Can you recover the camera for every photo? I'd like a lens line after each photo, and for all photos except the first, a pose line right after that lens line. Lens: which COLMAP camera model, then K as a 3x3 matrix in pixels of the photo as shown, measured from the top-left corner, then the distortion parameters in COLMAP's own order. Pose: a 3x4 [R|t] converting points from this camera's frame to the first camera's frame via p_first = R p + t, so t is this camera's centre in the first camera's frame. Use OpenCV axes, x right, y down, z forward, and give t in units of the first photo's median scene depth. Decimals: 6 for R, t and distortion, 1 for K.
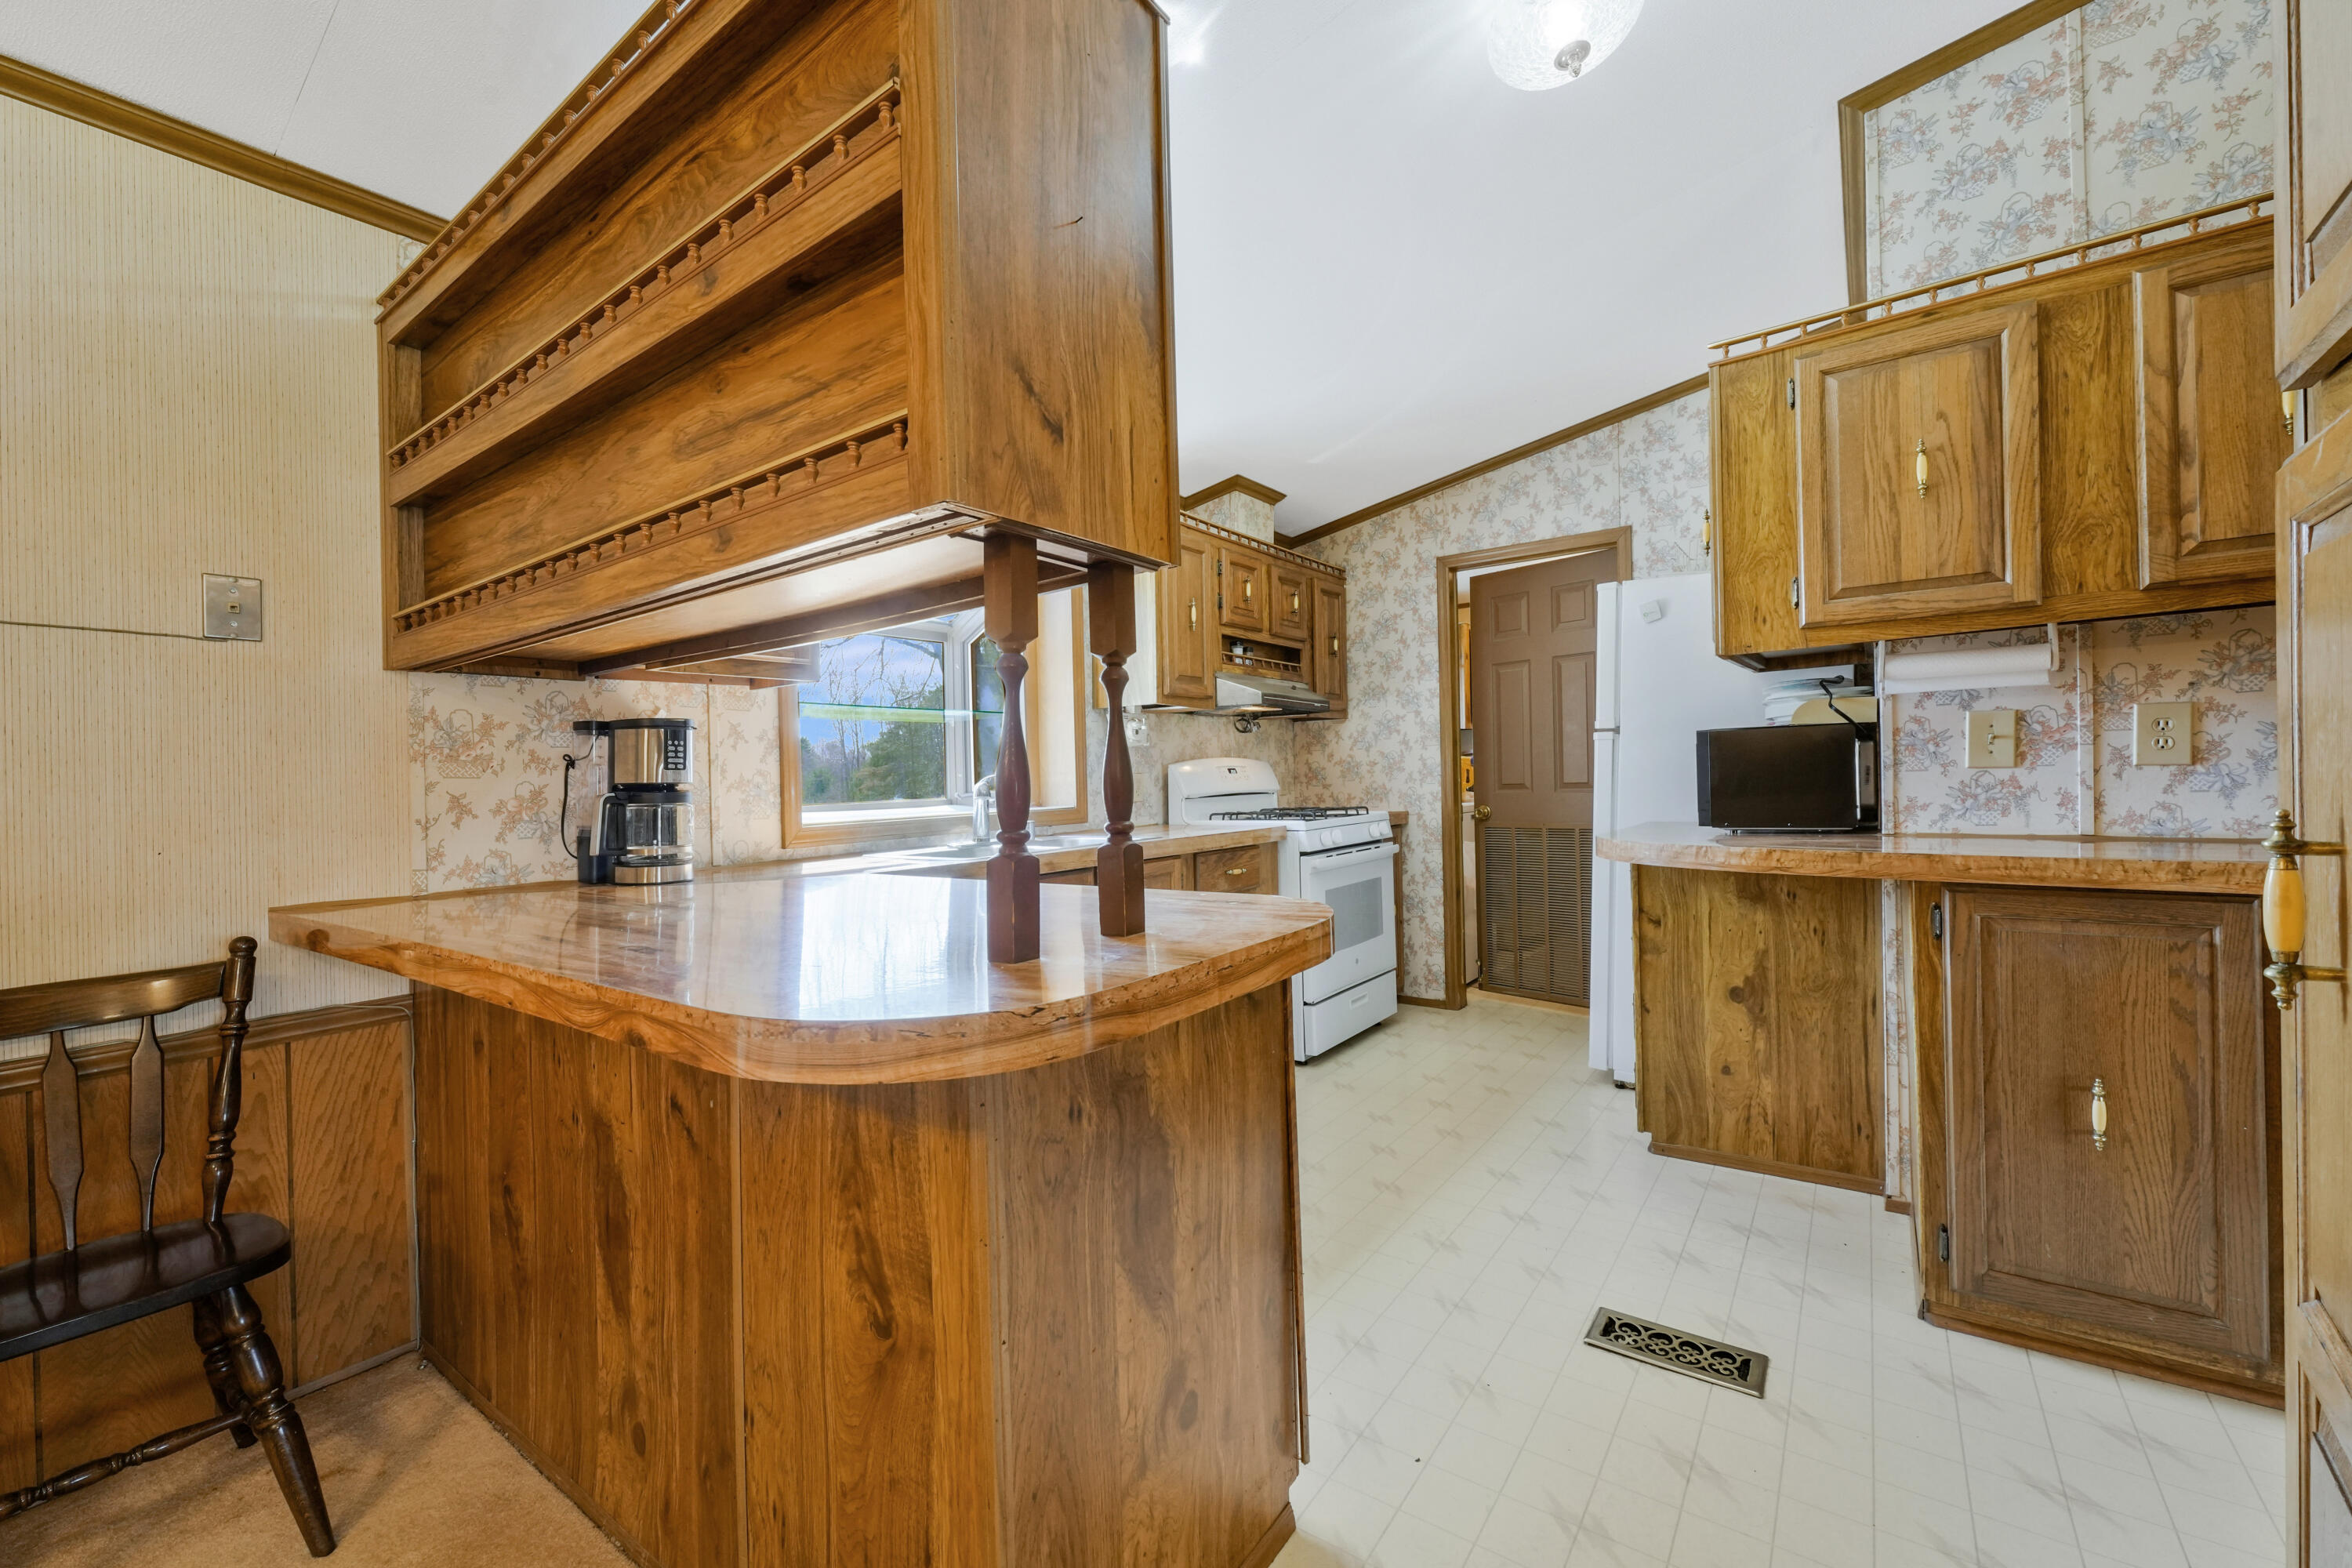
lens RADIAL K [[965.6, 0, 1178.6], [0, 965.6, 783.4], [0, 0, 1]] dist [-0.005028, -0.000410]
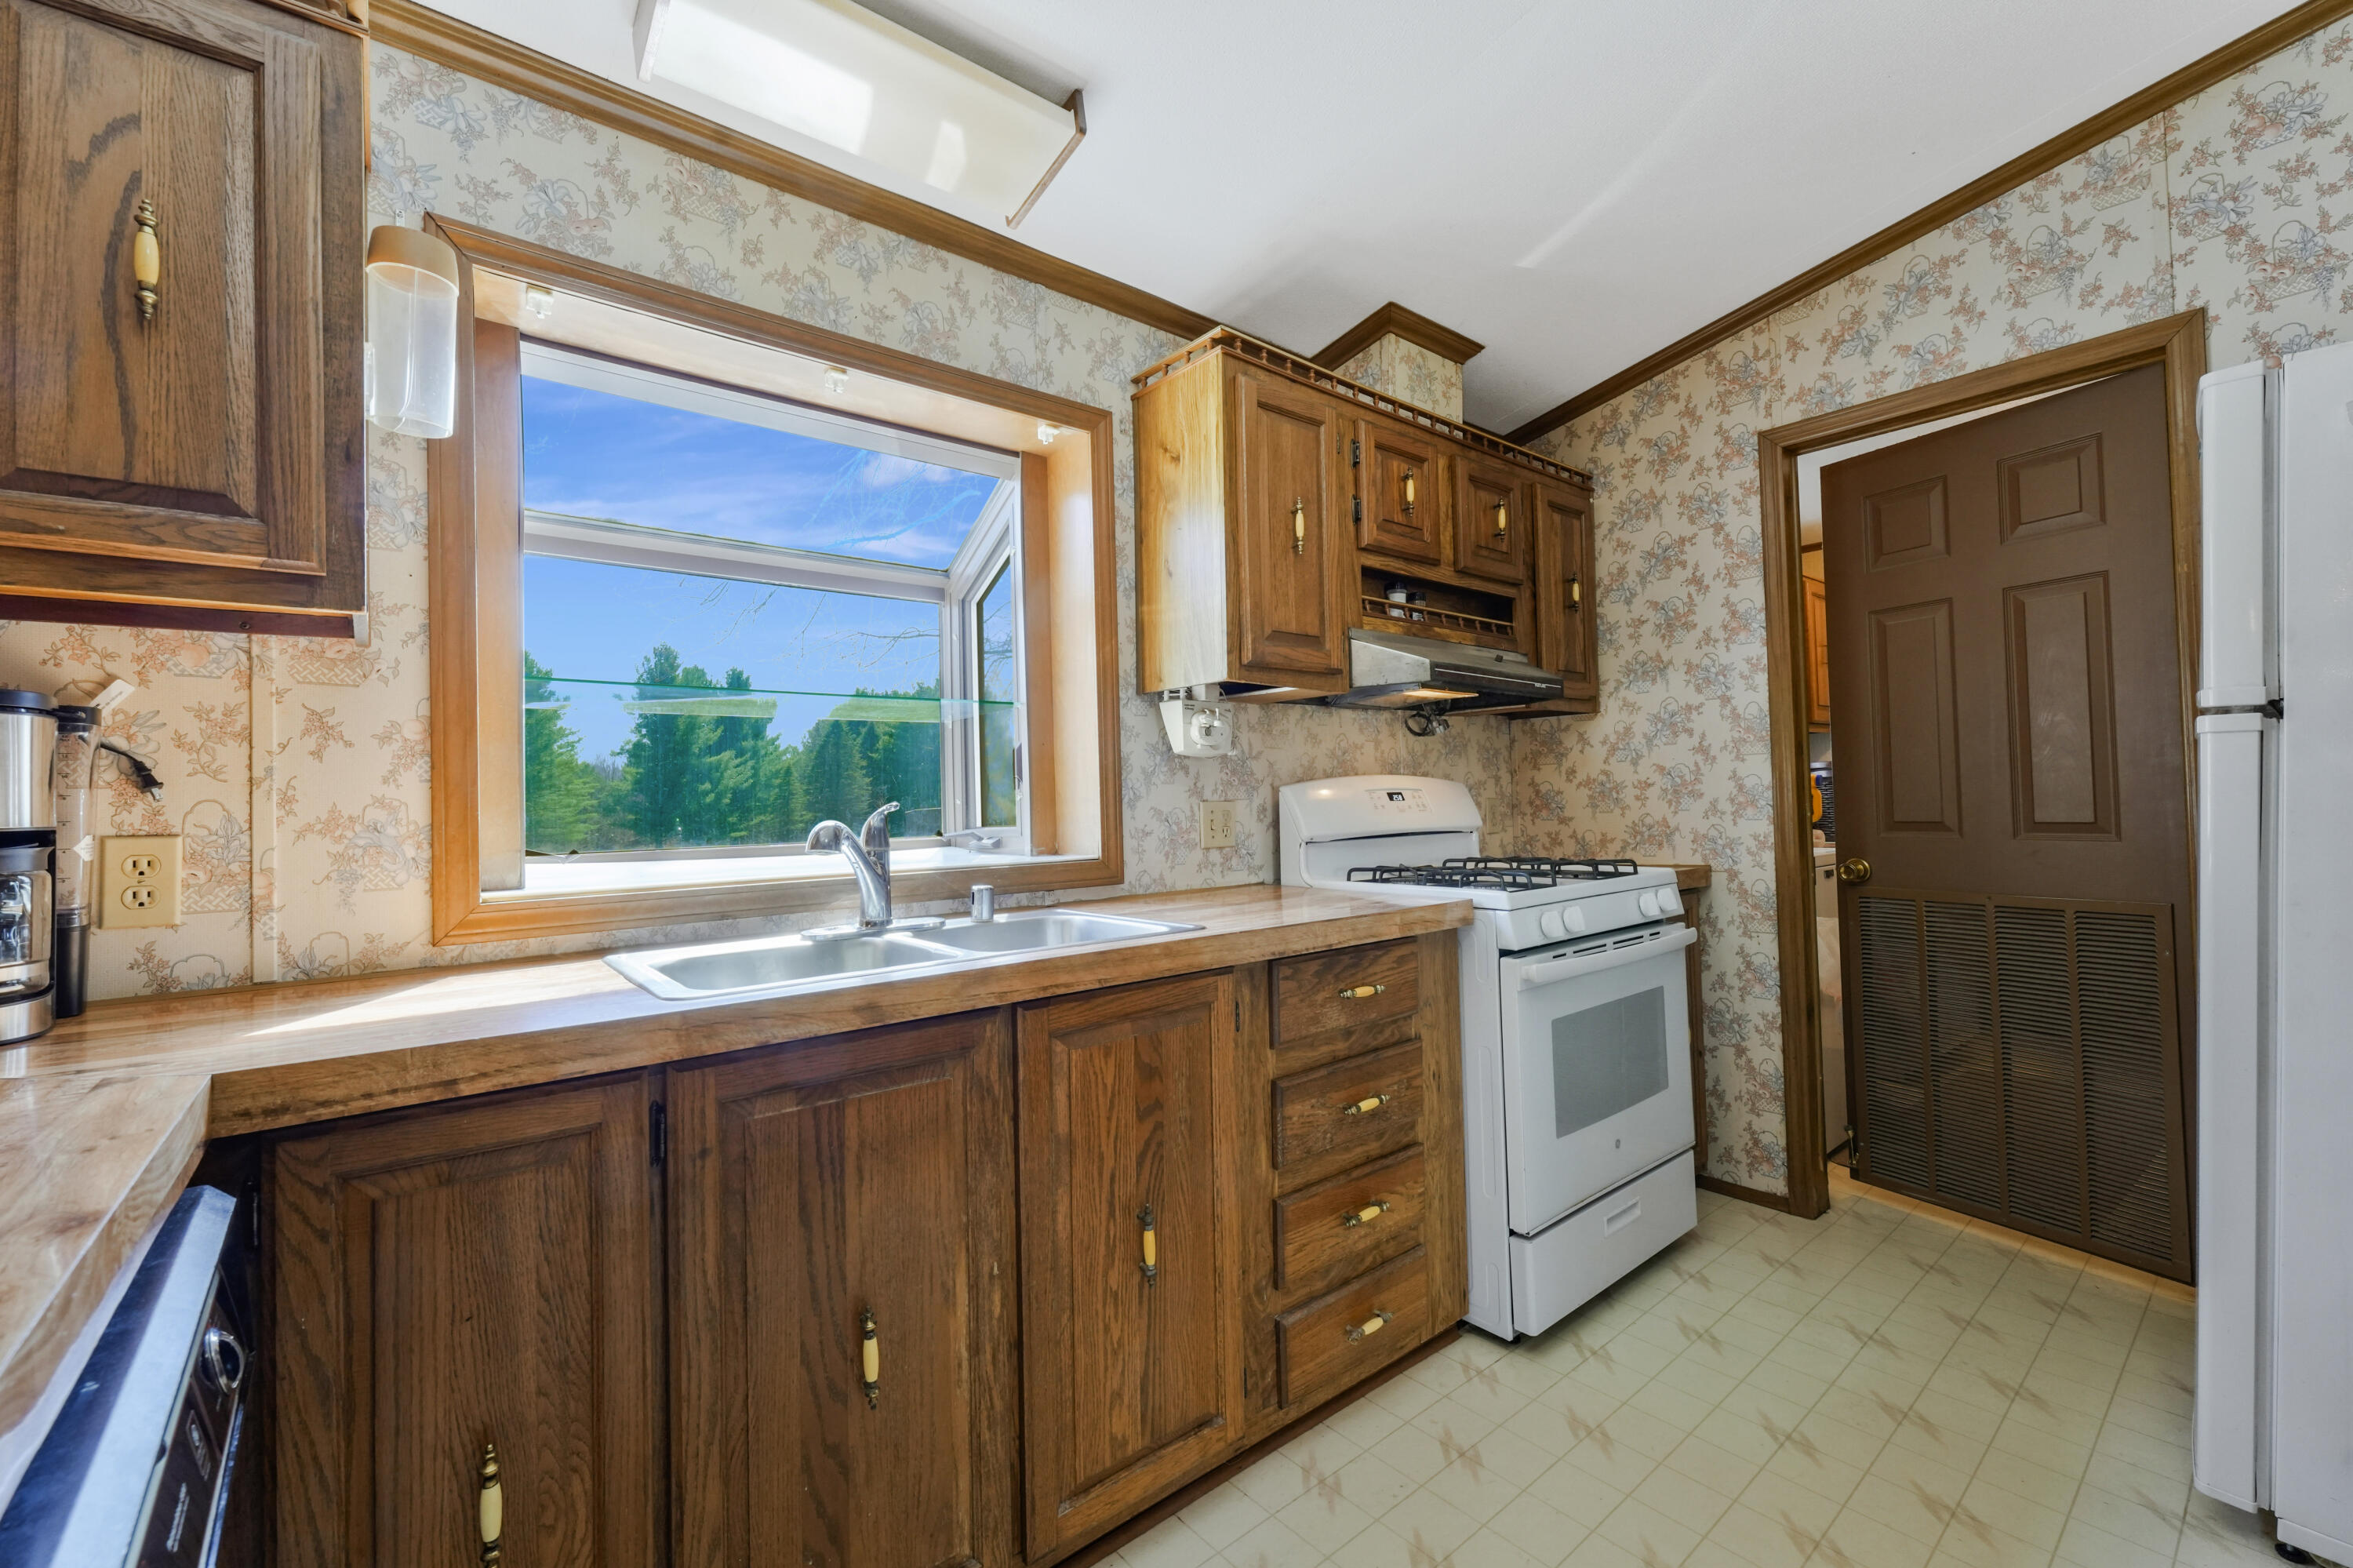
lens RADIAL K [[966.0, 0, 1162.1], [0, 966.0, 768.1], [0, 0, 1]] dist [-0.005028, -0.000410]
pose [[0.965364, -0.004058, -0.260873, 0.078079], [-0.005388, 0.999356, -0.035485, -0.009135], [0.260849, 0.035662, 0.964721, 0.391660]]
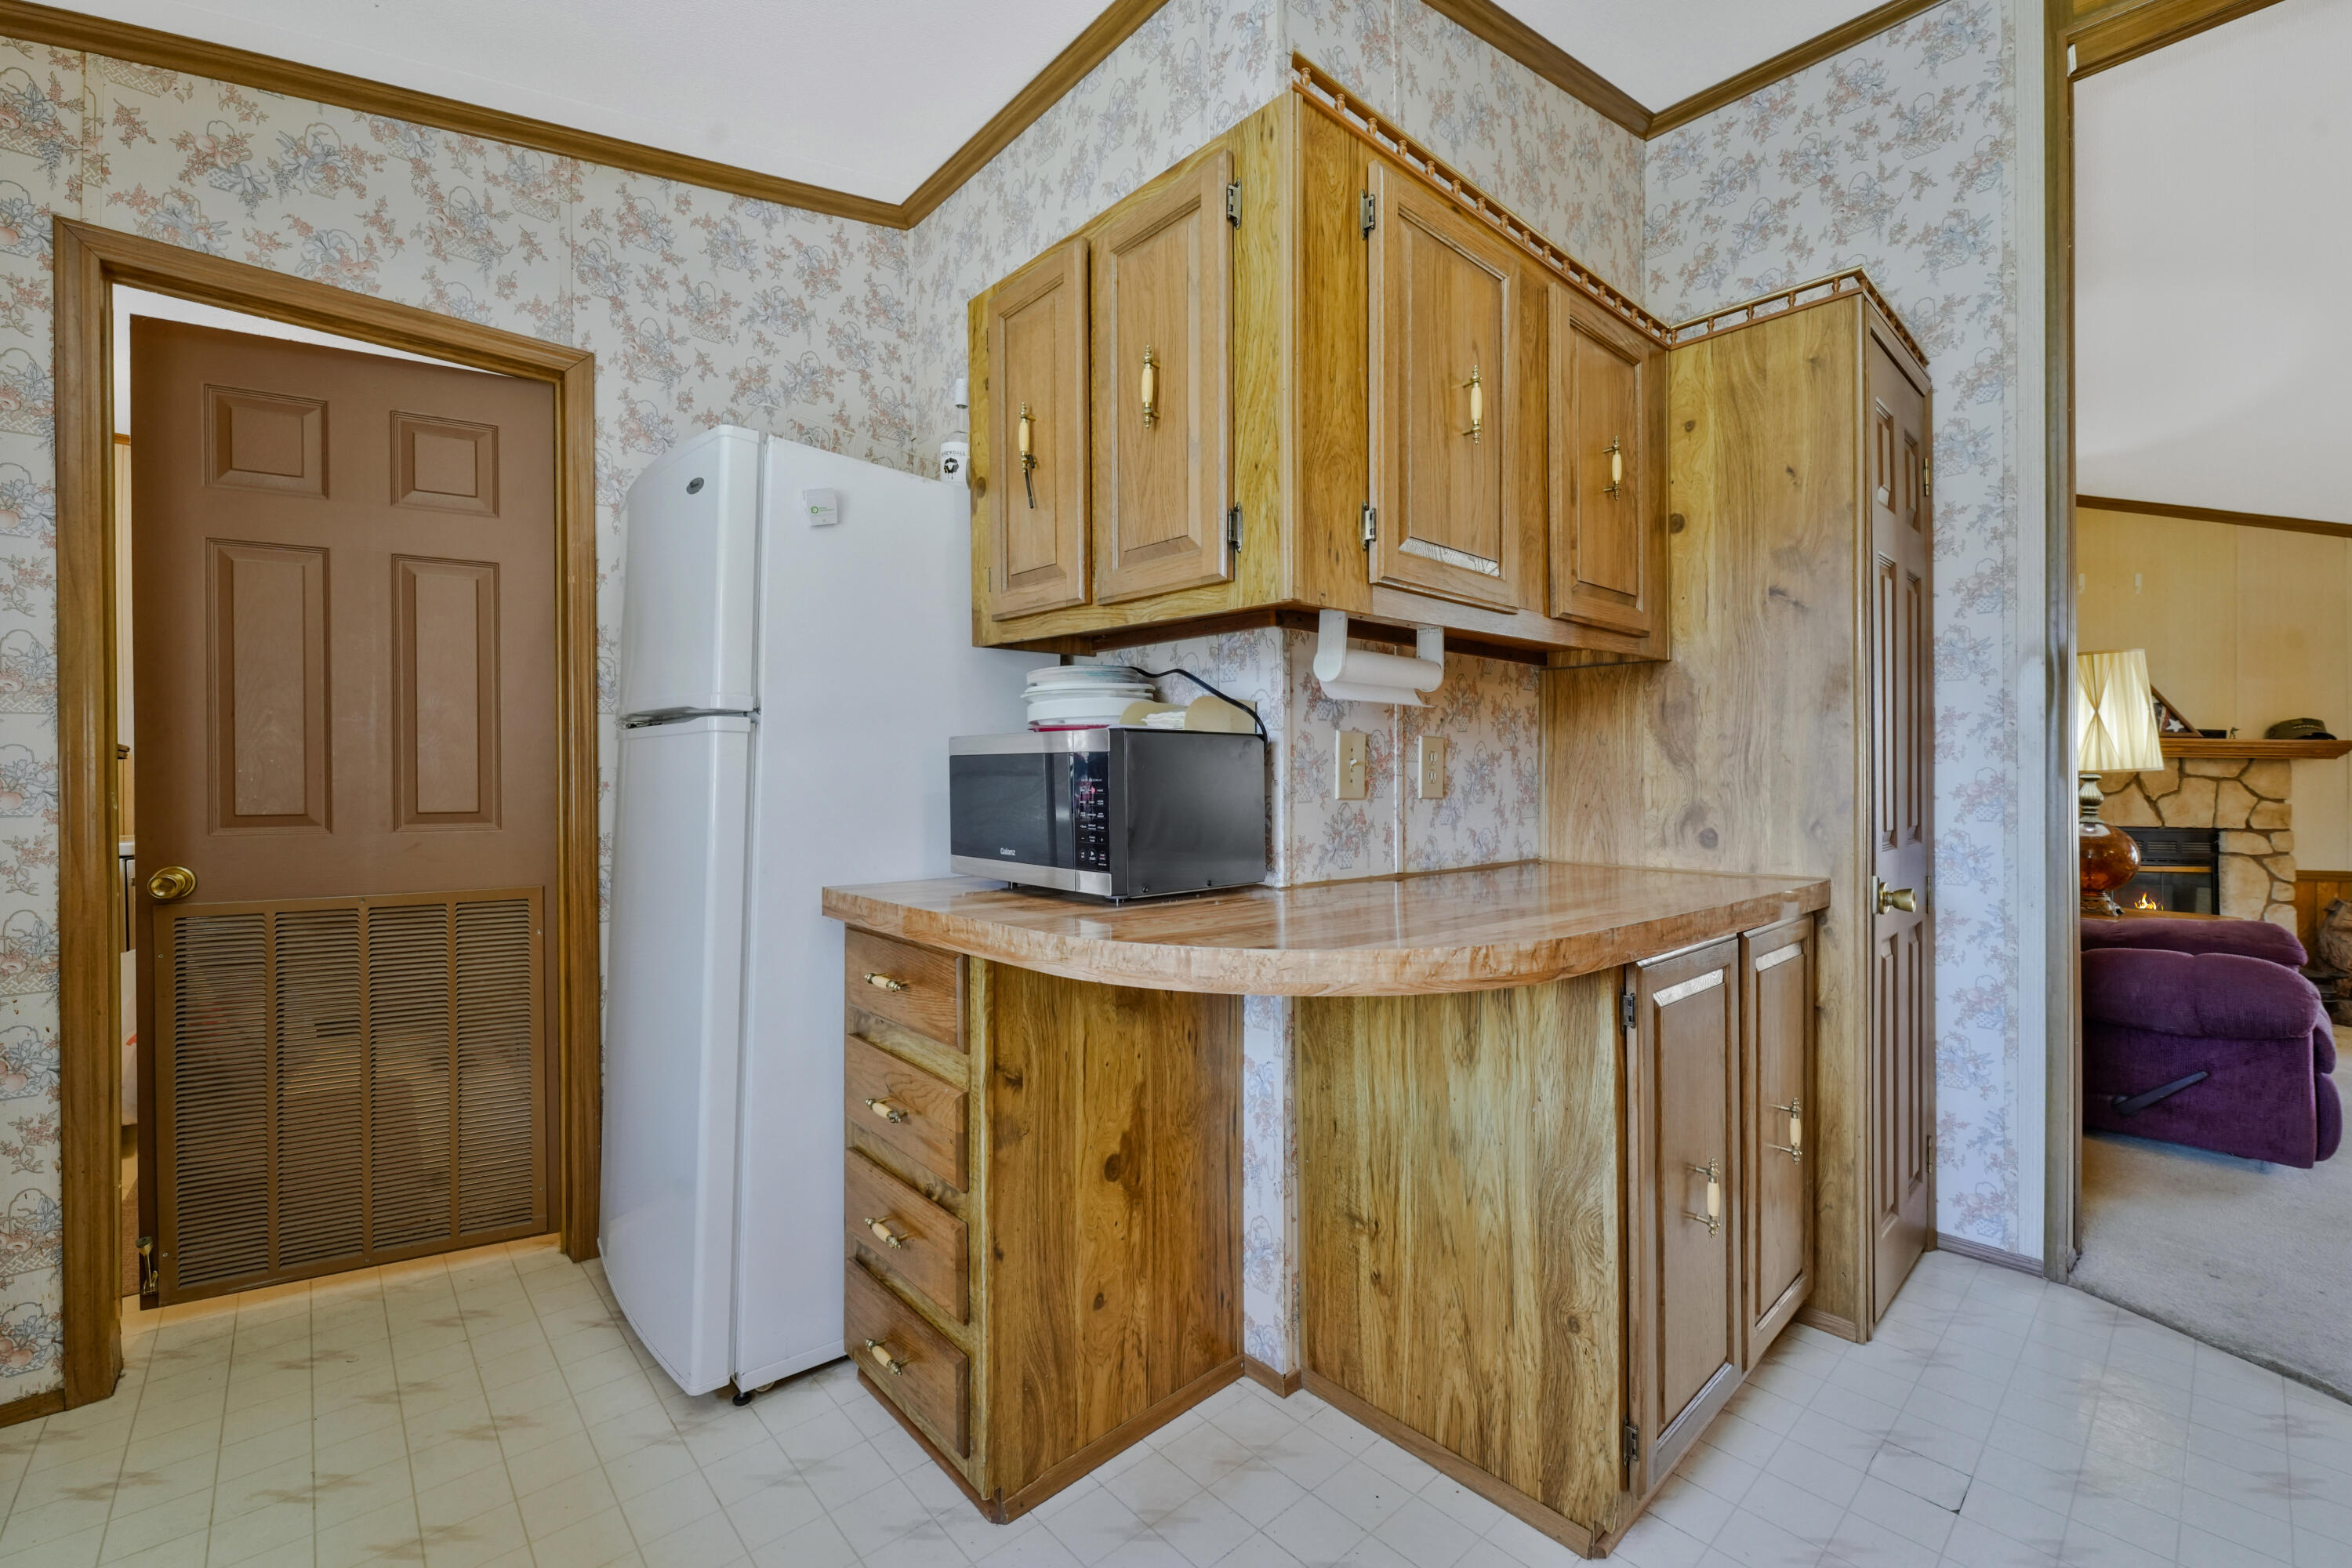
lens RADIAL K [[965.6, 0, 1157.8], [0, 965.6, 781.3], [0, 0, 1]] dist [-0.005028, -0.000410]
pose [[0.195493, 0.023624, 0.980421, -0.010395], [-0.002966, 0.999719, -0.023498, -0.006456], [-0.980701, 0.001685, 0.195508, 0.569745]]
